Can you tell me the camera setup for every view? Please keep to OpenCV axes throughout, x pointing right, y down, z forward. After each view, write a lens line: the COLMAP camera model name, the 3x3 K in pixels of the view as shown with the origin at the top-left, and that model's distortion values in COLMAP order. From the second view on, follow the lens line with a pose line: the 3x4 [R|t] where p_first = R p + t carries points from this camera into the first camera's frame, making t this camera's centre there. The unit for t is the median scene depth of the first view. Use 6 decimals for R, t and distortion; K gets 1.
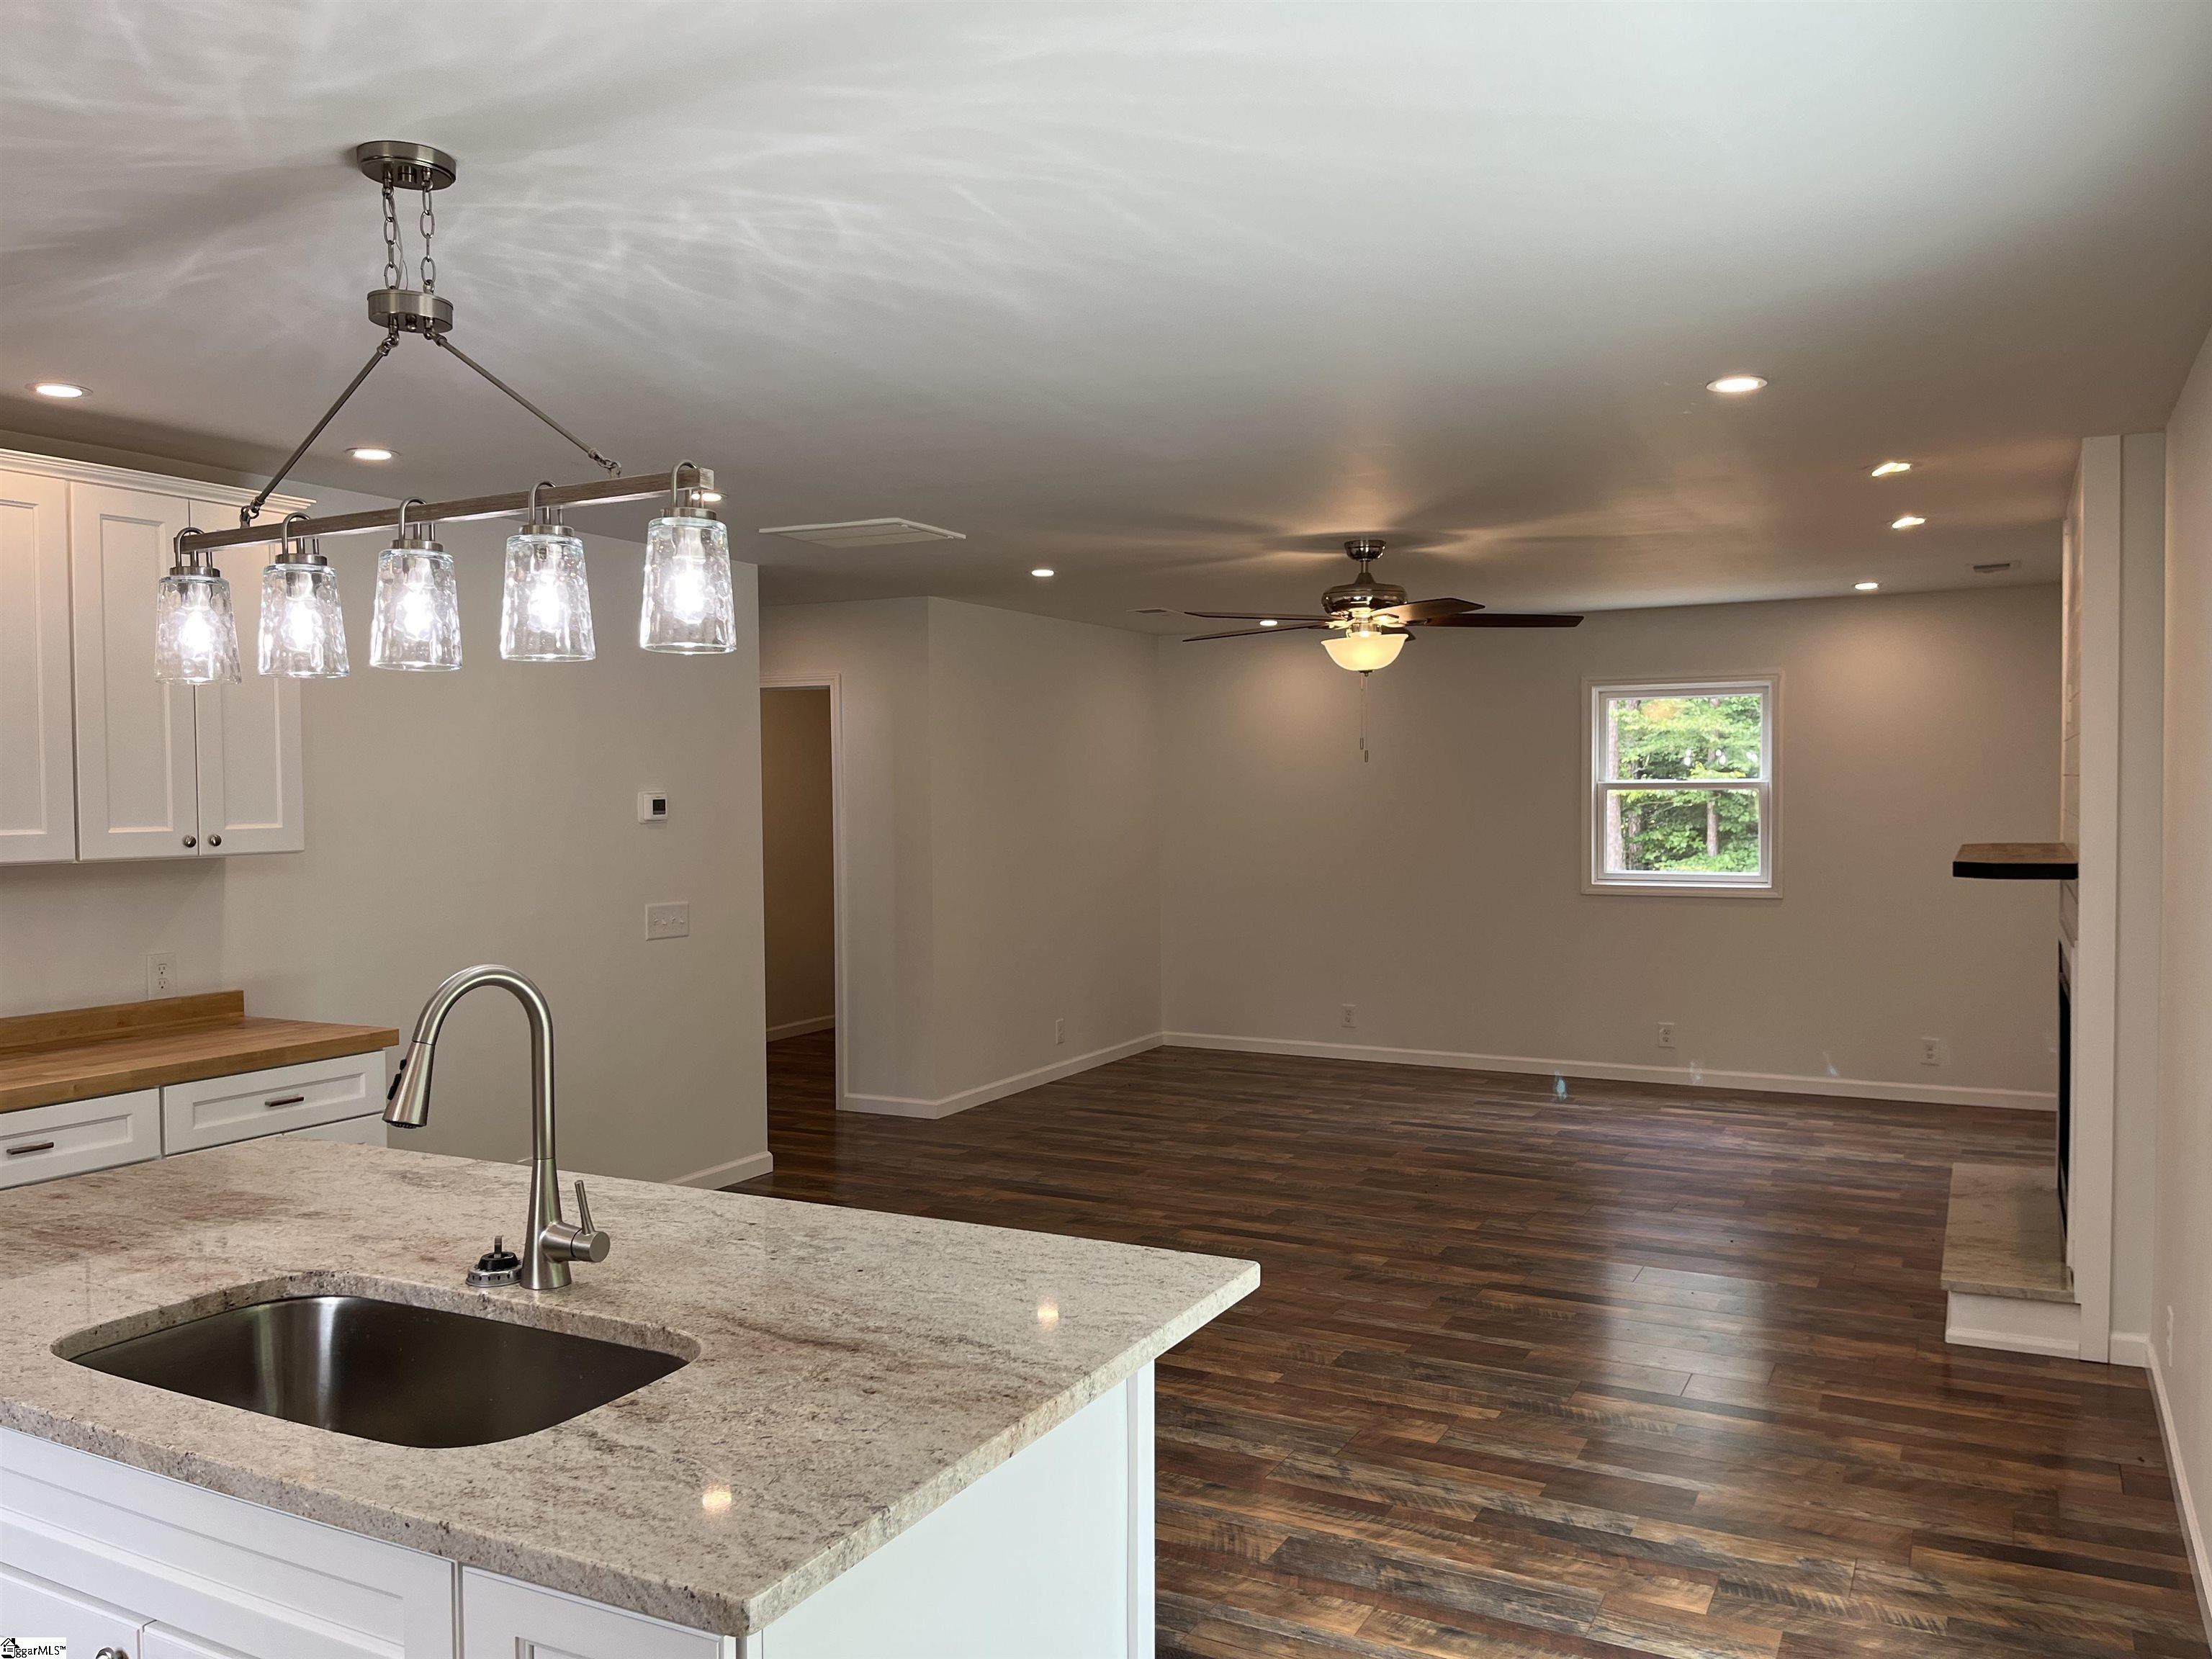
lens RADIAL K [[1674.3, 0, 1115.9], [0, 1674.3, 843.0], [0, 0, 1]] dist [0.061382, -0.079398]
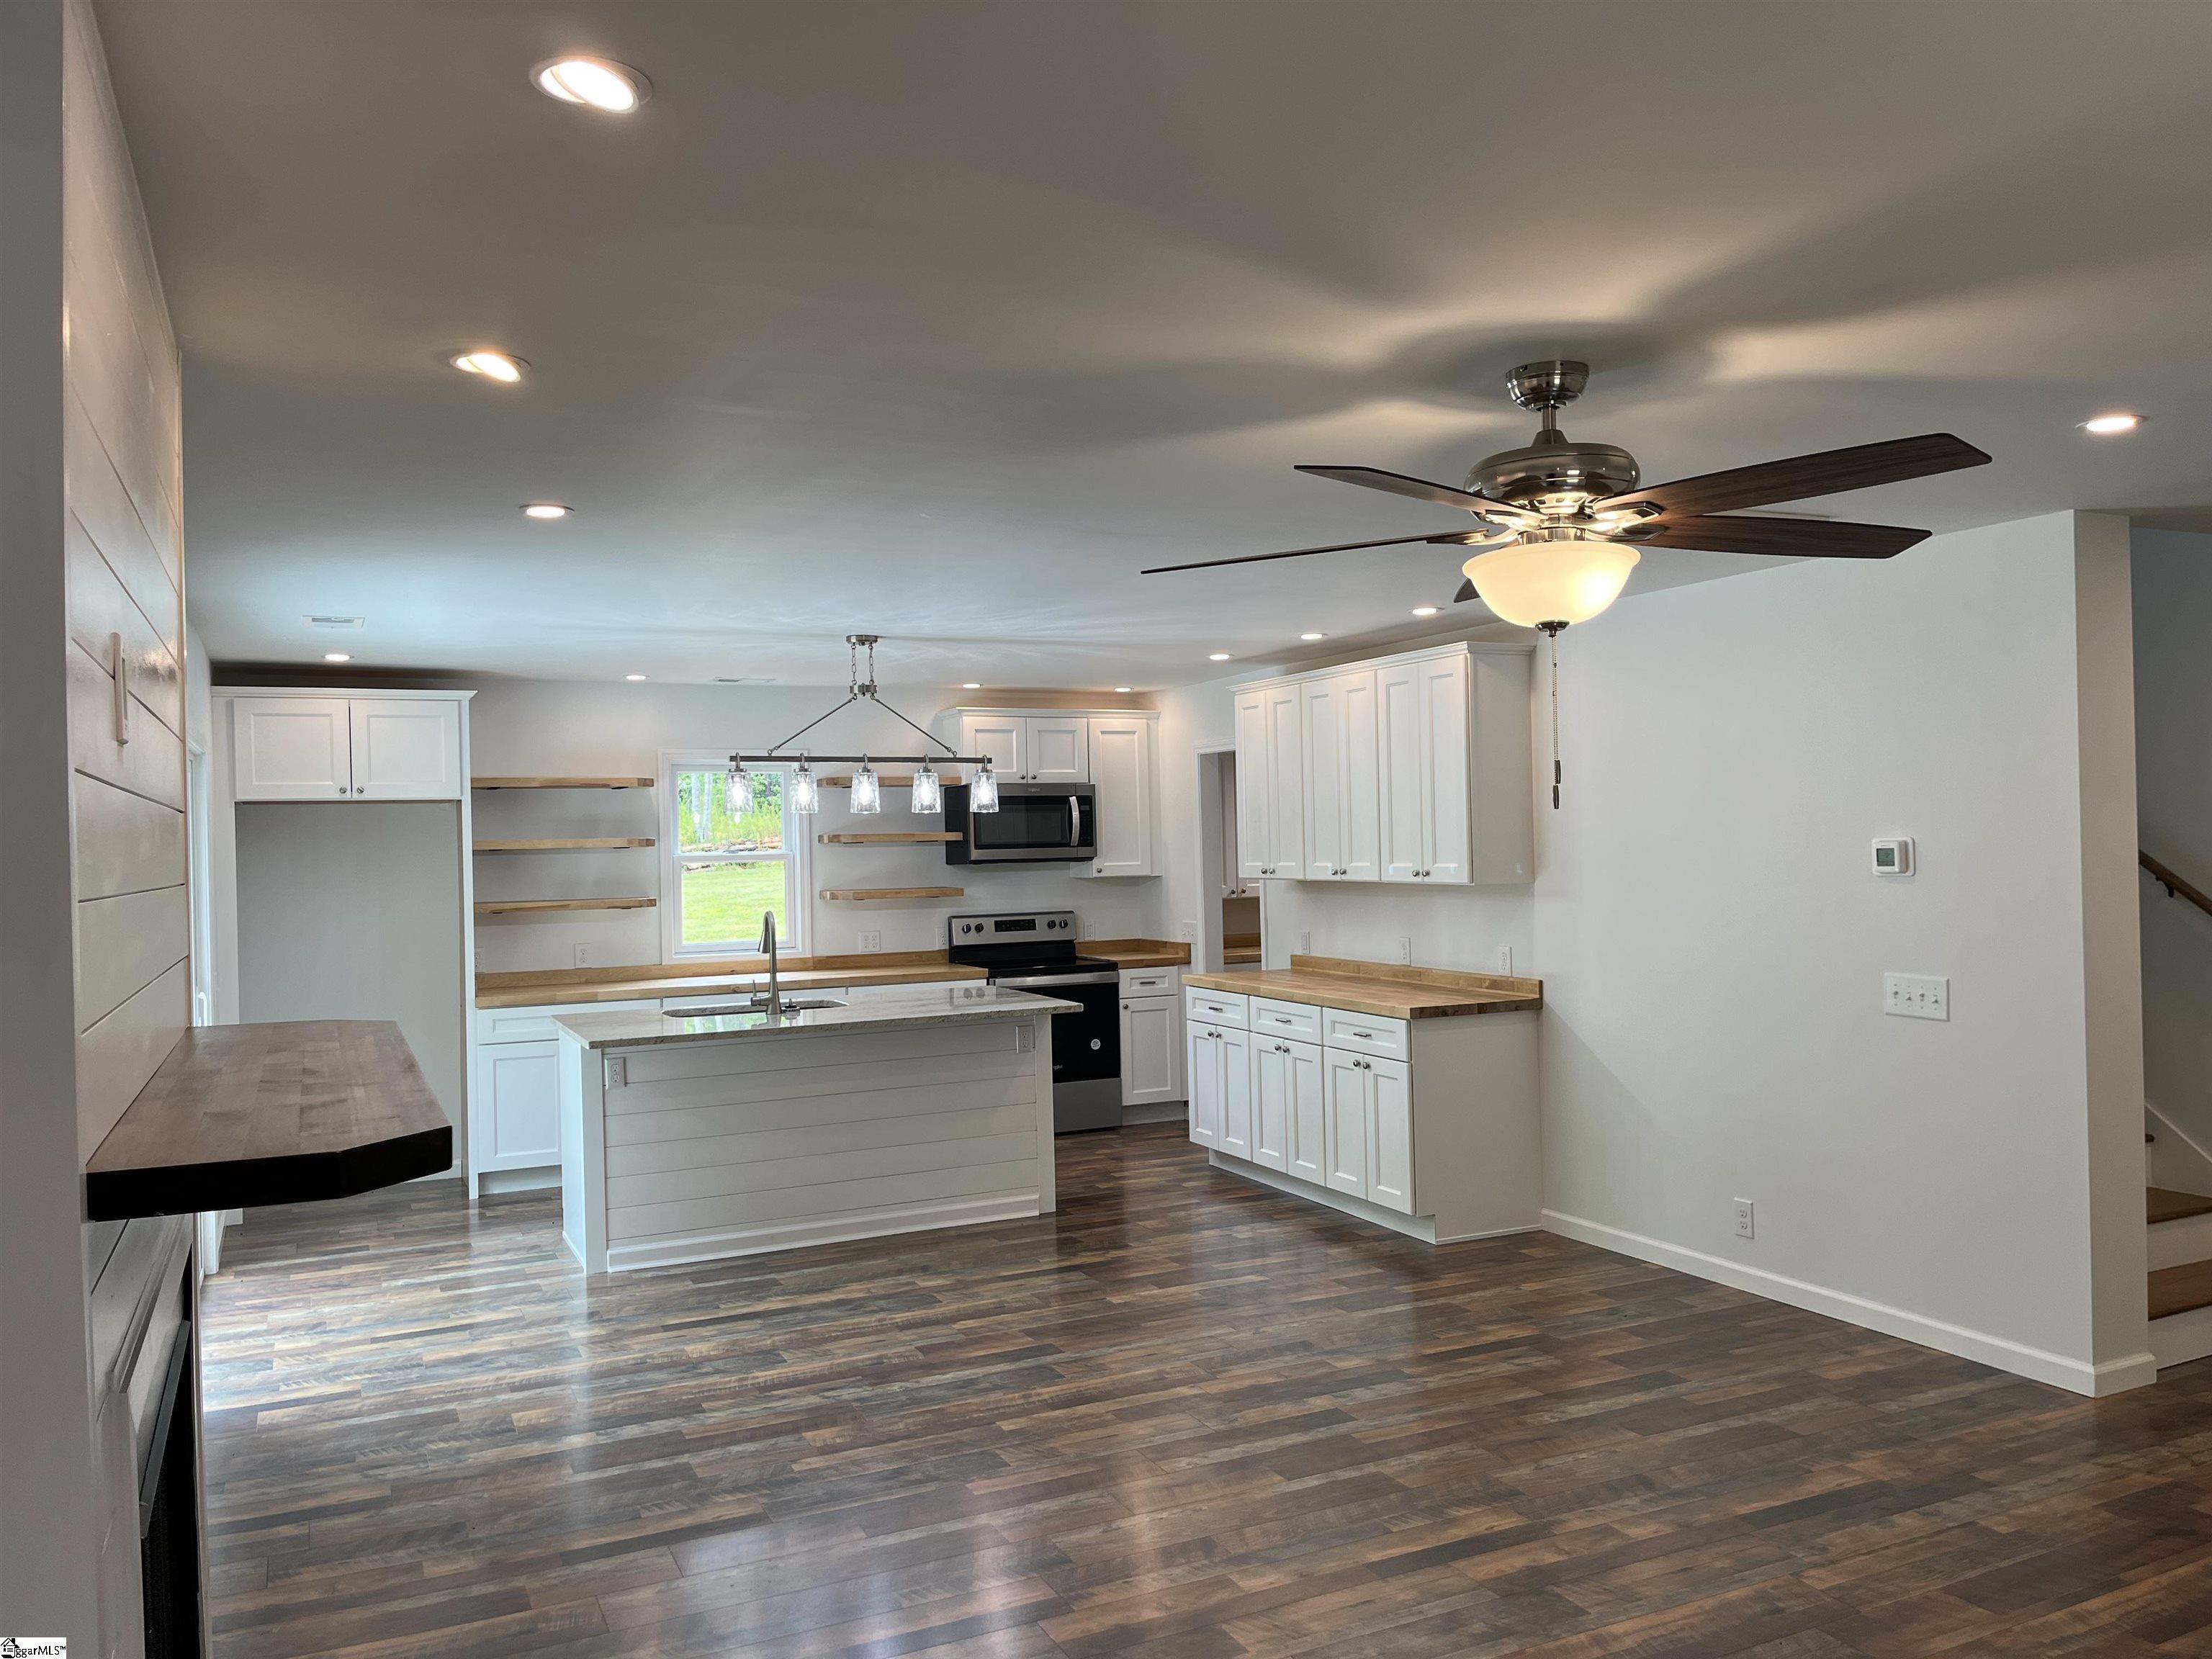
lens RADIAL K [[1674.3, 0, 1129.8], [0, 1674.3, 828.4], [0, 0, 1]] dist [0.061382, -0.079398]
pose [[-0.596611, 0.015878, -0.802374, 1.057053], [-0.000774, 0.999792, 0.020360, -0.088935], [0.802531, 0.012768, -0.596474, 2.019491]]
